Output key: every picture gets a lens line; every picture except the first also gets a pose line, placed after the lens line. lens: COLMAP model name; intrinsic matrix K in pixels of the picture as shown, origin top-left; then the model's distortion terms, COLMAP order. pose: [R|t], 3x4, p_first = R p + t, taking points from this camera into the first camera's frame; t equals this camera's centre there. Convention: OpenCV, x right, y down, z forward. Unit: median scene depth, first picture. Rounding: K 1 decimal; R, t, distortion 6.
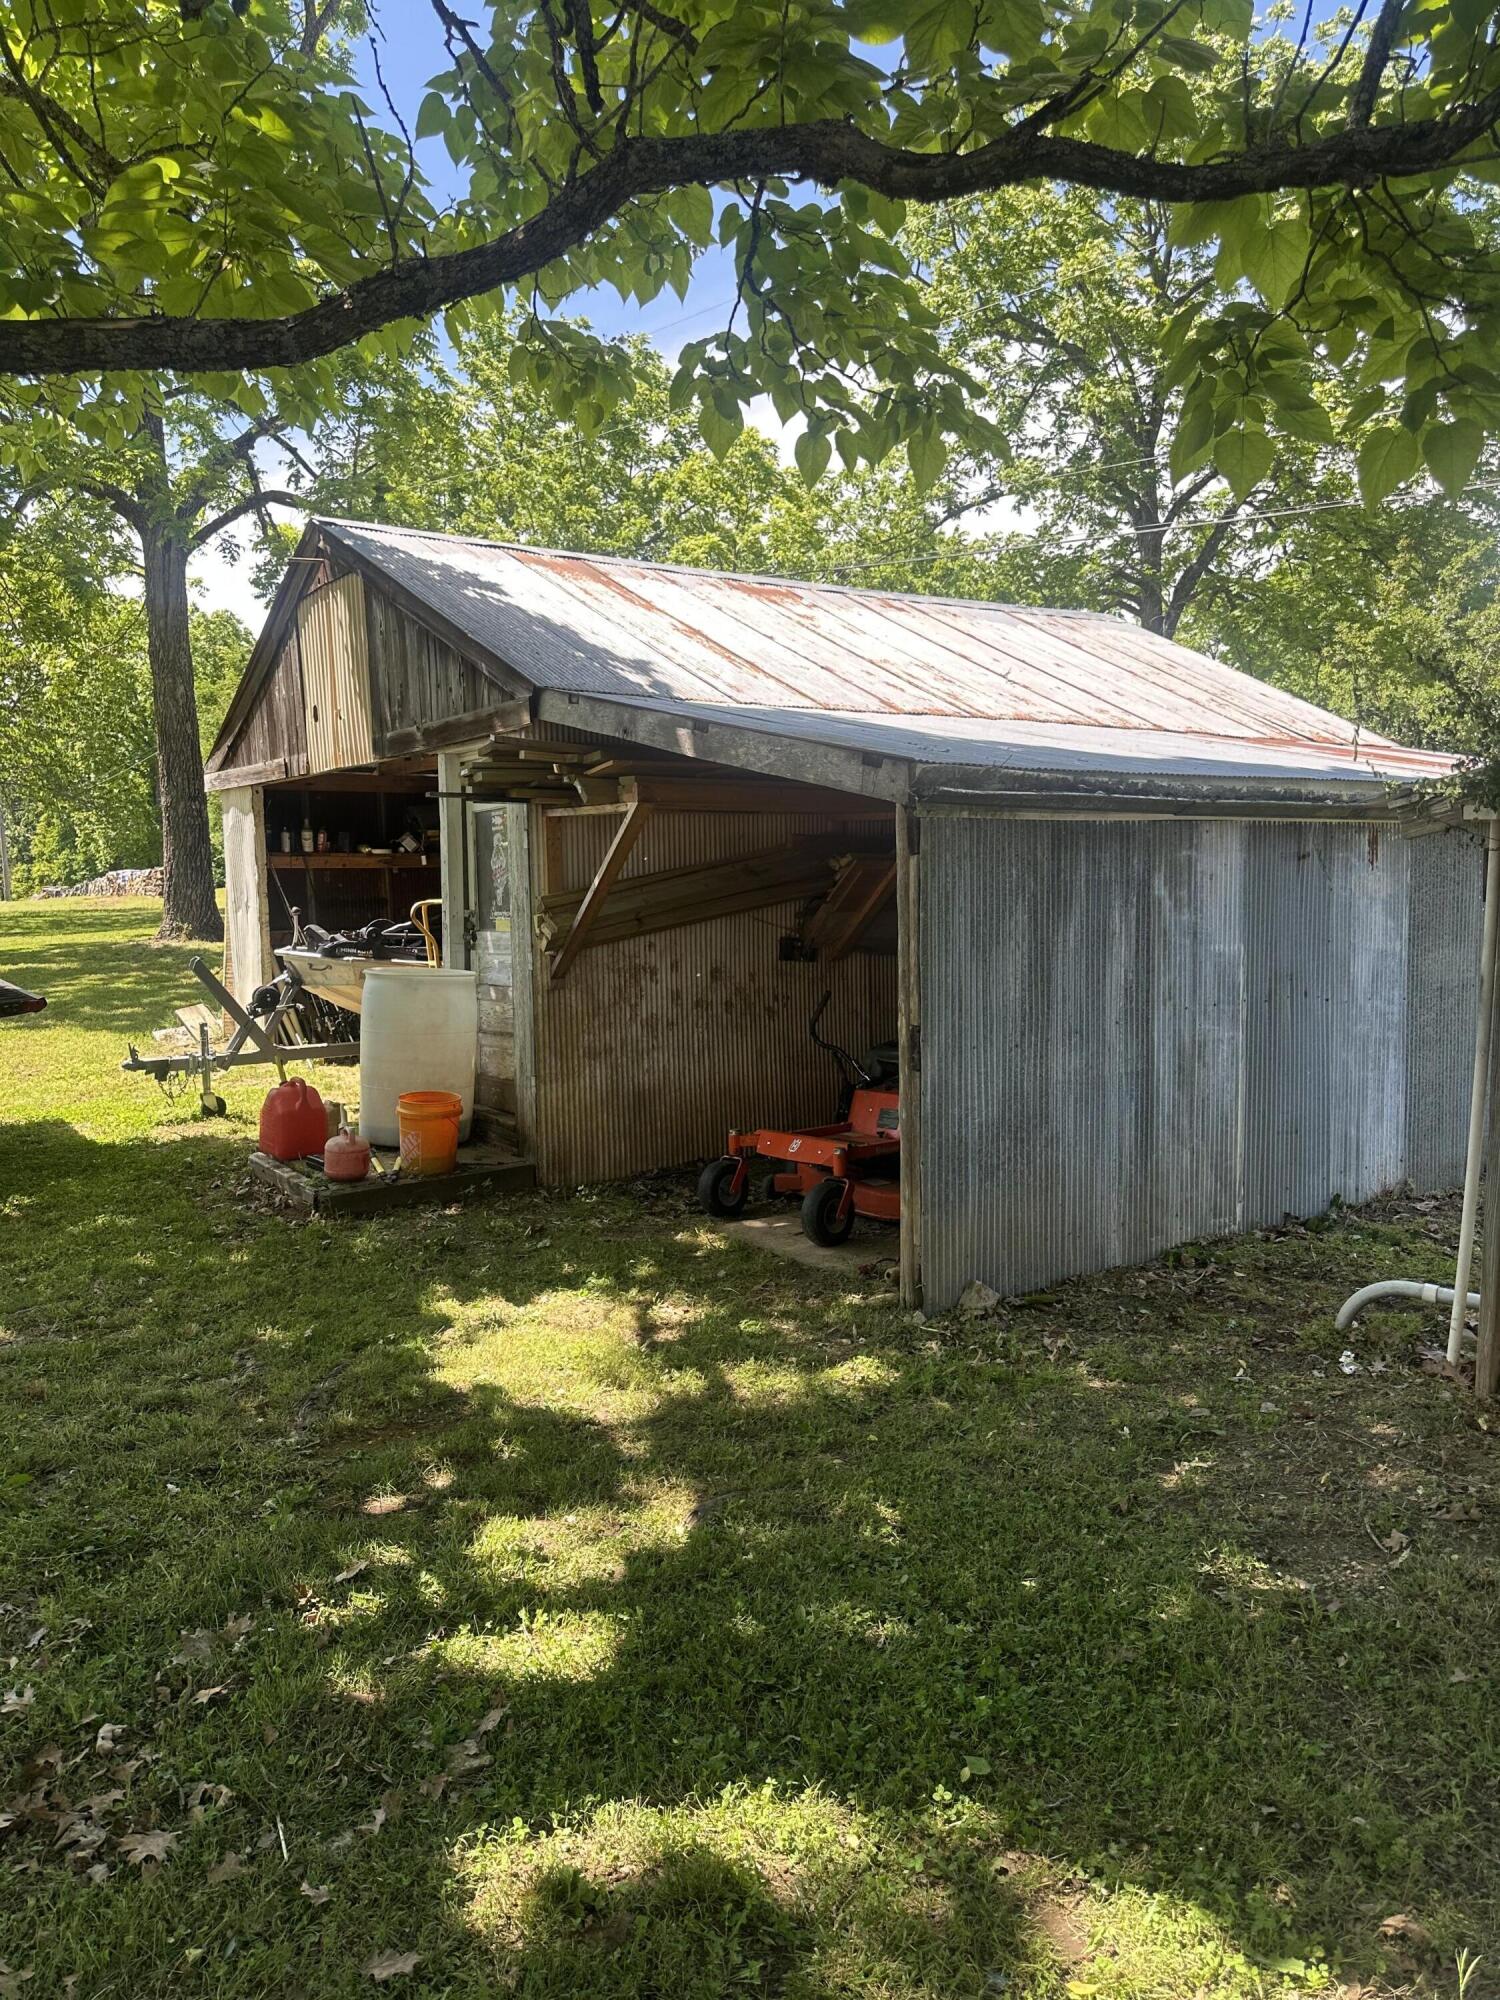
lens RADIAL K [[1426.3, 0, 748.7], [0, 1426.3, 972.2], [0, 0, 1]] dist [0.039151, -0.034271]
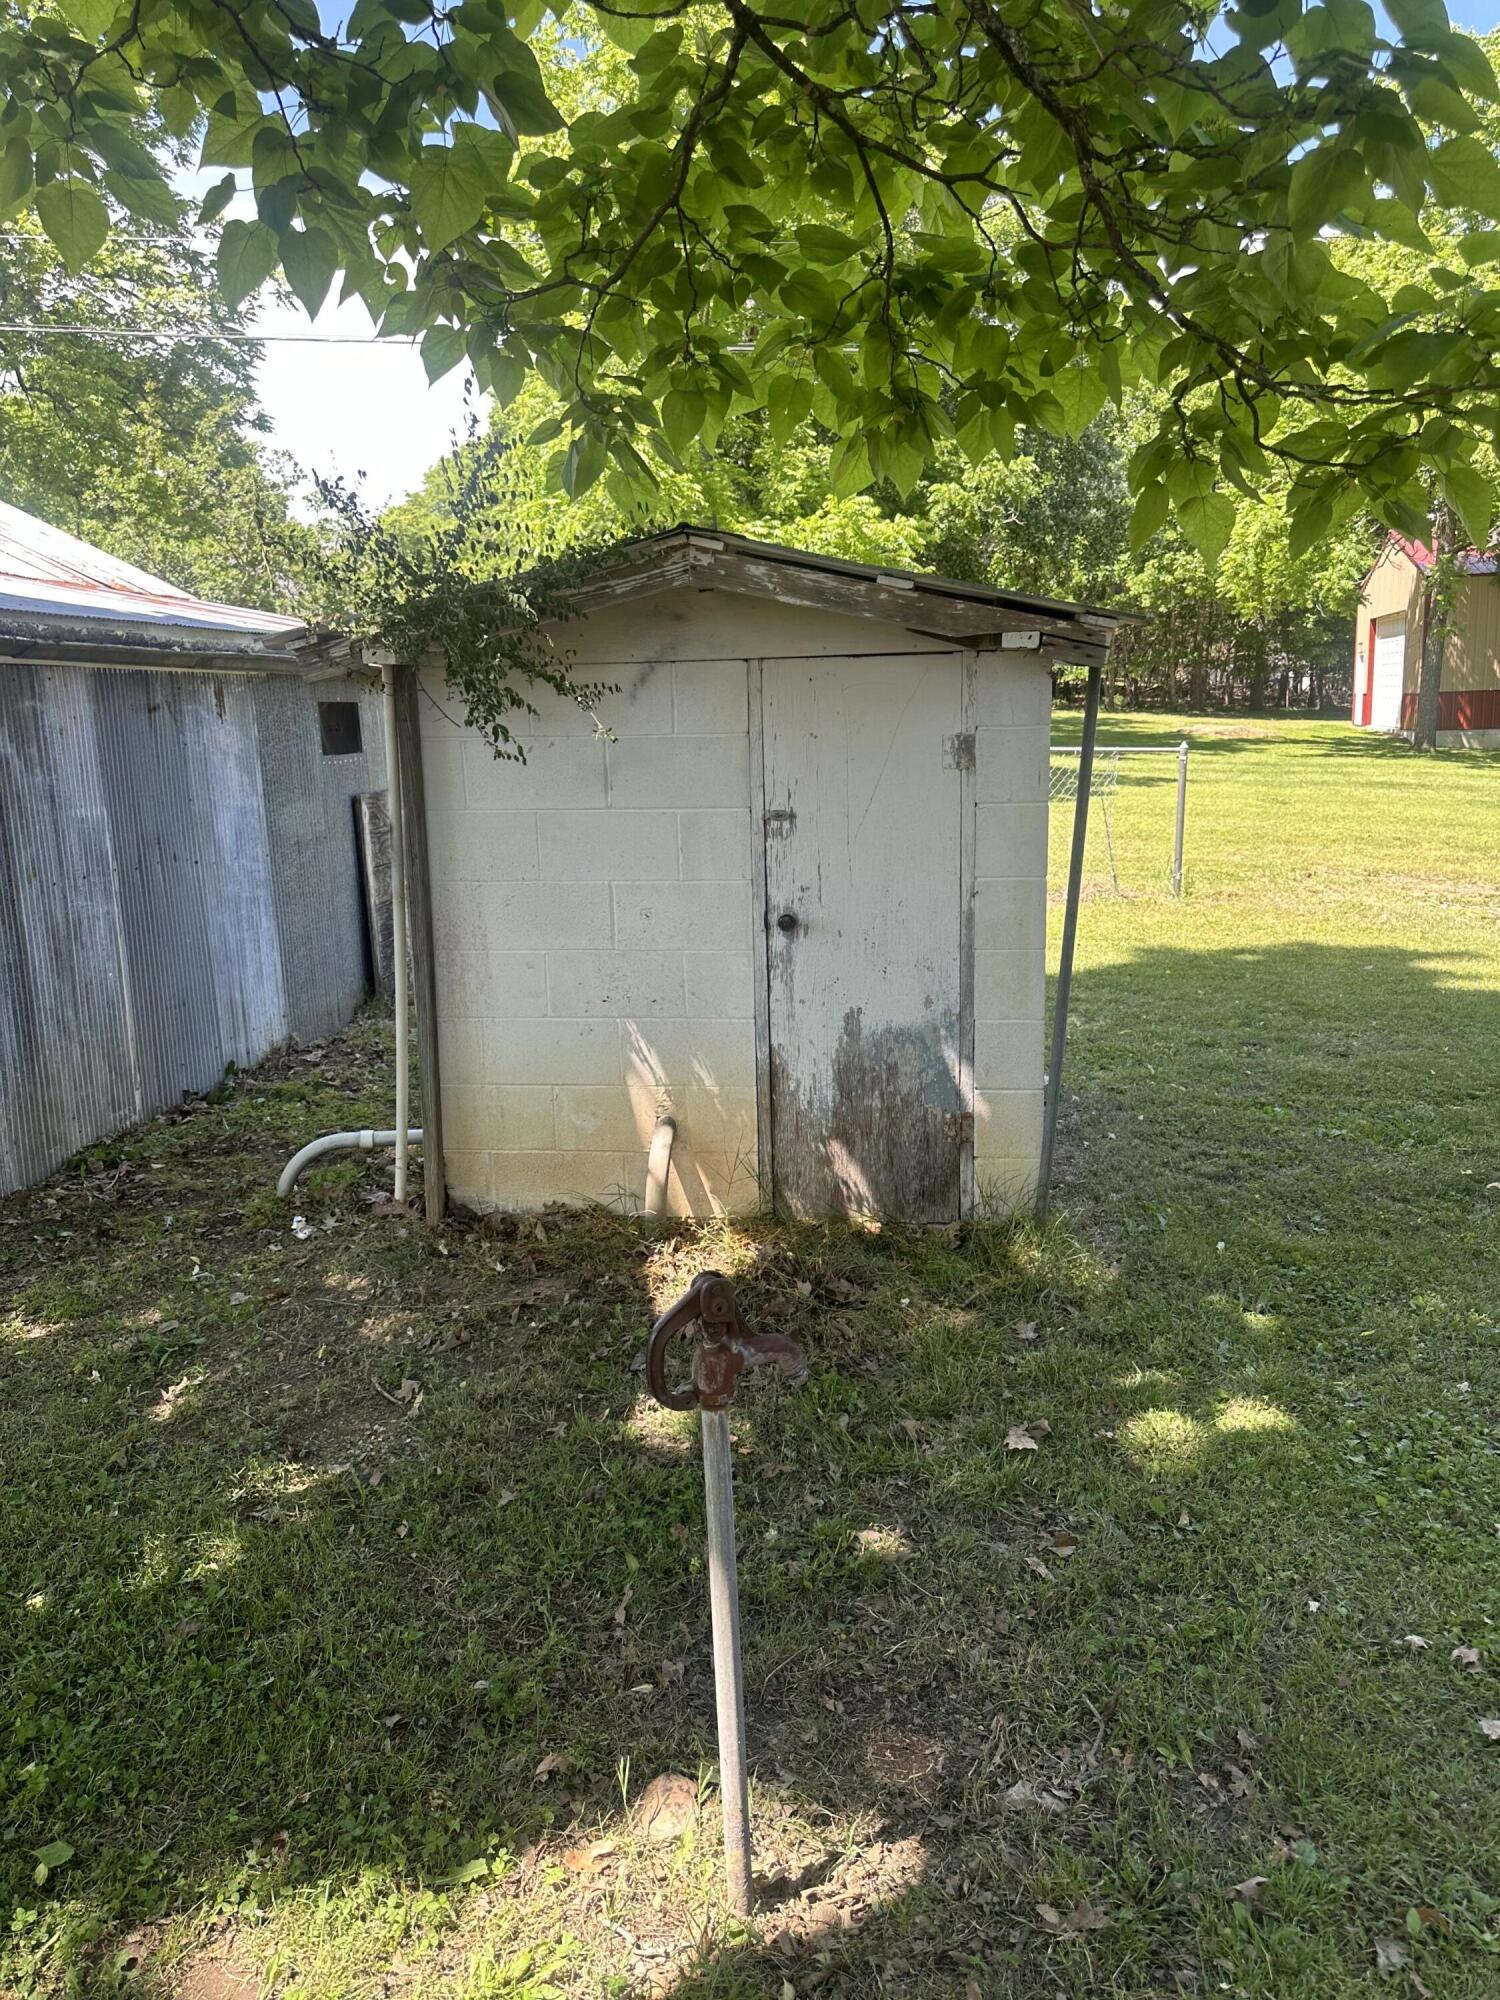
lens RADIAL K [[1426.3, 0, 748.7], [0, 1426.3, 972.2], [0, 0, 1]] dist [0.039151, -0.034271]
pose [[0.689512, -0.139035, 0.710804, -0.037379], [0.072664, 0.989730, 0.123106, 0.001455], [-0.720620, -0.033233, 0.692533, 0.099194]]
